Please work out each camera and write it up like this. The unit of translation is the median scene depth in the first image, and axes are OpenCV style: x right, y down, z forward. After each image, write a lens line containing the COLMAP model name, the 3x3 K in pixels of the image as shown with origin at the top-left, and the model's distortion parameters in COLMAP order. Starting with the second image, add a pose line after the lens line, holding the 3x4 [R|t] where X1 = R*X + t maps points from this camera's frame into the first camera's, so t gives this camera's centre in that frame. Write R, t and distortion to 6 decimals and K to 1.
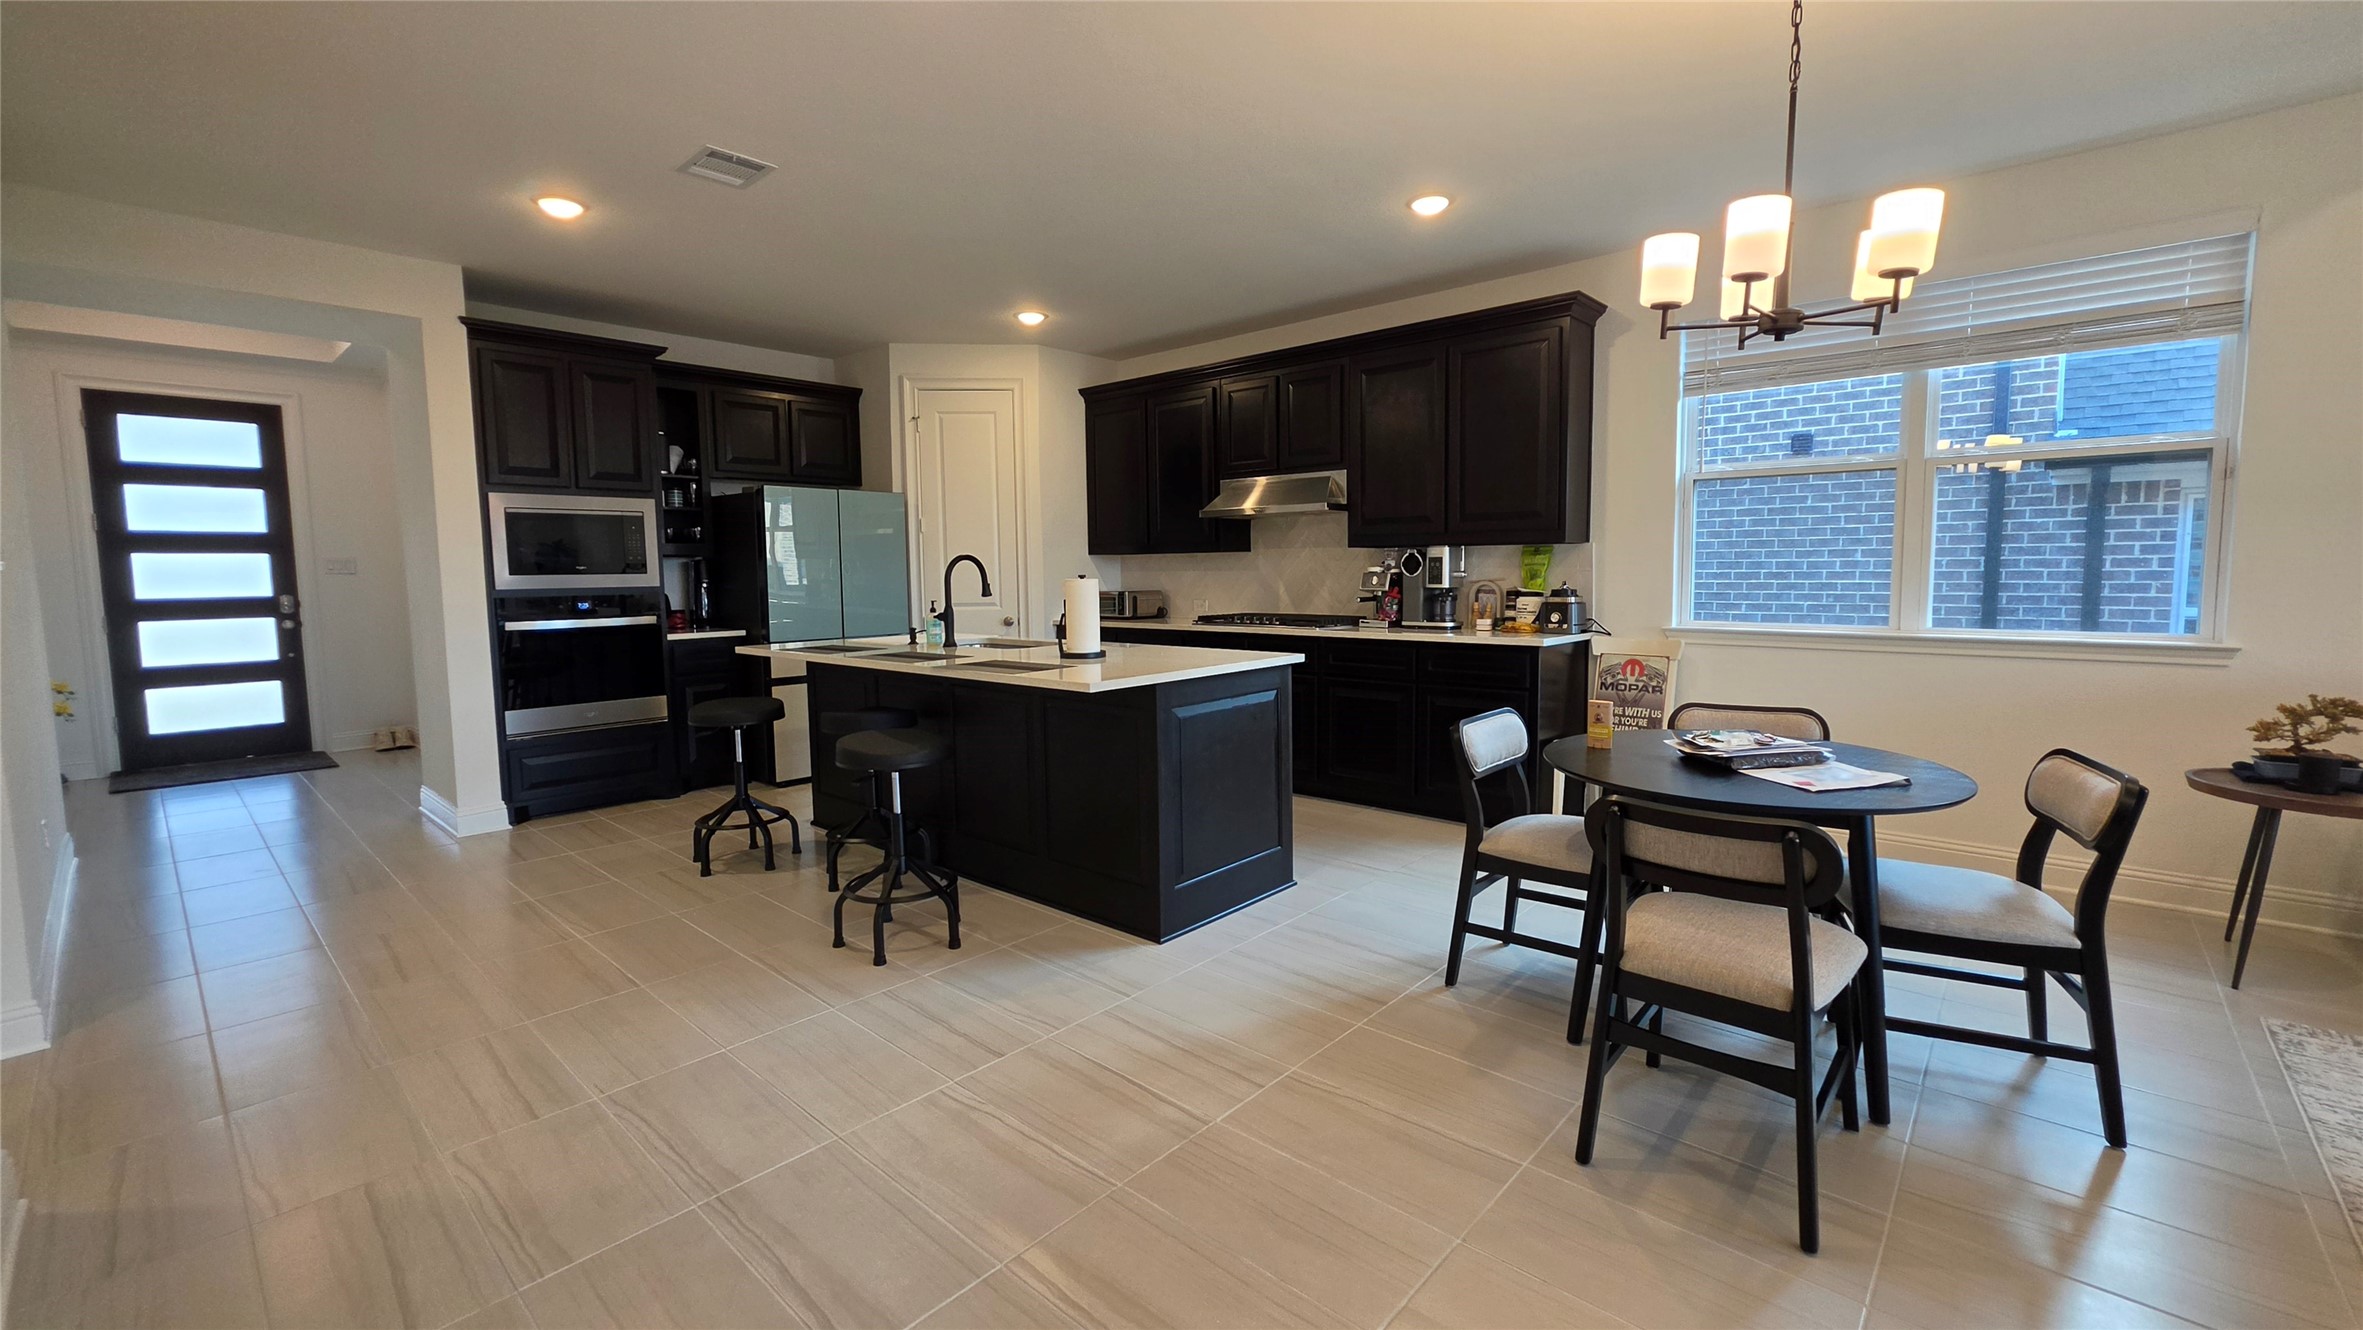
lens RADIAL K [[945.4, 0, 1205.0], [0, 945.4, 647.0], [0, 0, 1]] dist [0.002497, 0.000433]
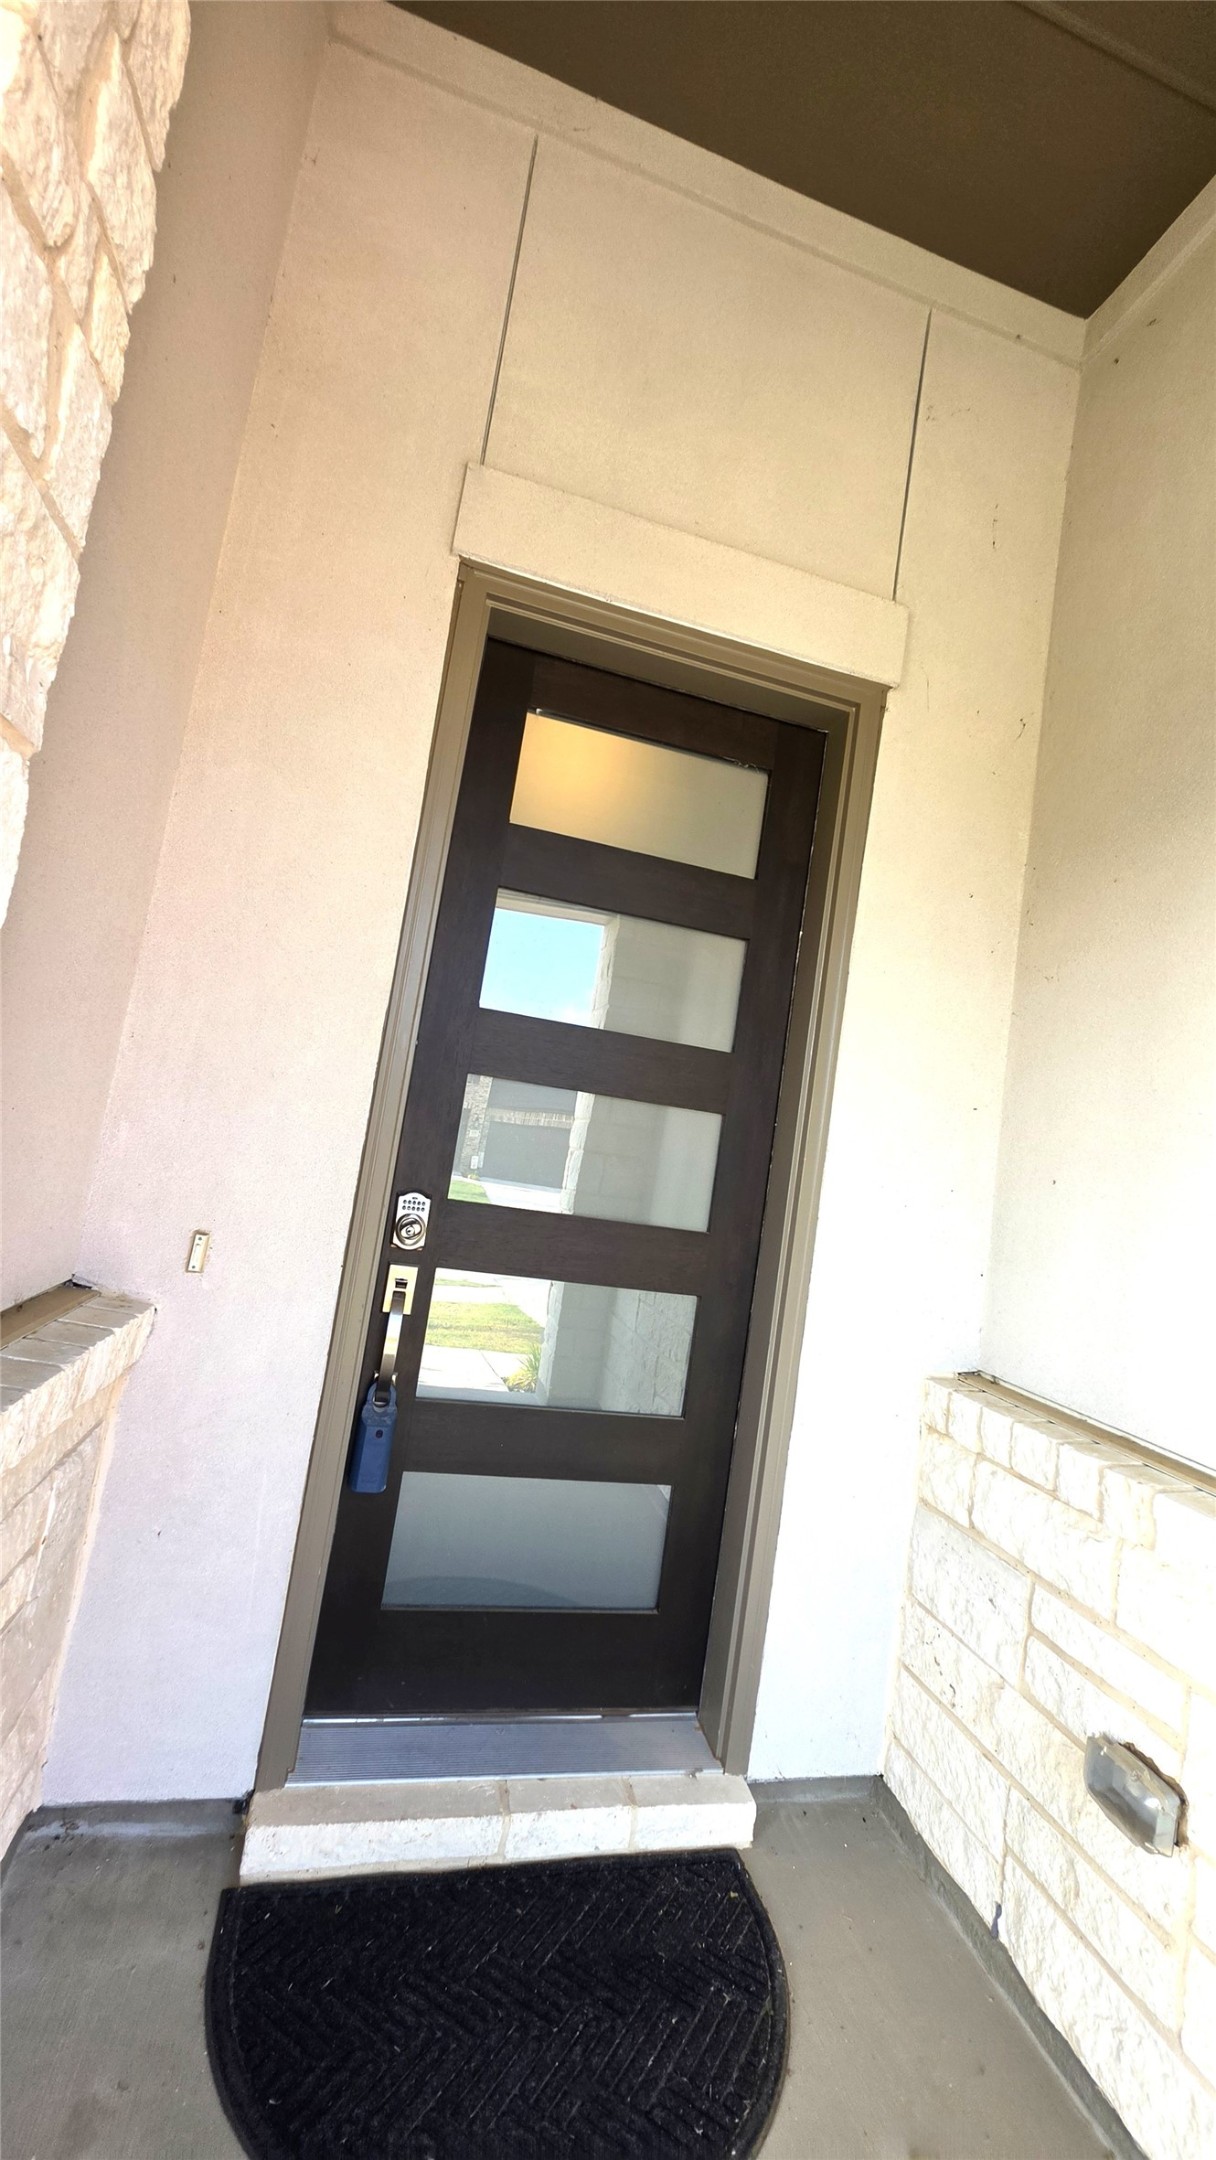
lens RADIAL K [[864.2, 0, 606.5], [0, 864.2, 1072.3], [0, 0, 1]] dist [0.002497, 0.000433]
pose [[0.818832, 0.083838, -0.567878, -1.044458], [-0.203773, 0.967300, -0.151018, -0.069373], [0.536647, 0.239377, 0.809141, 0.884253]]
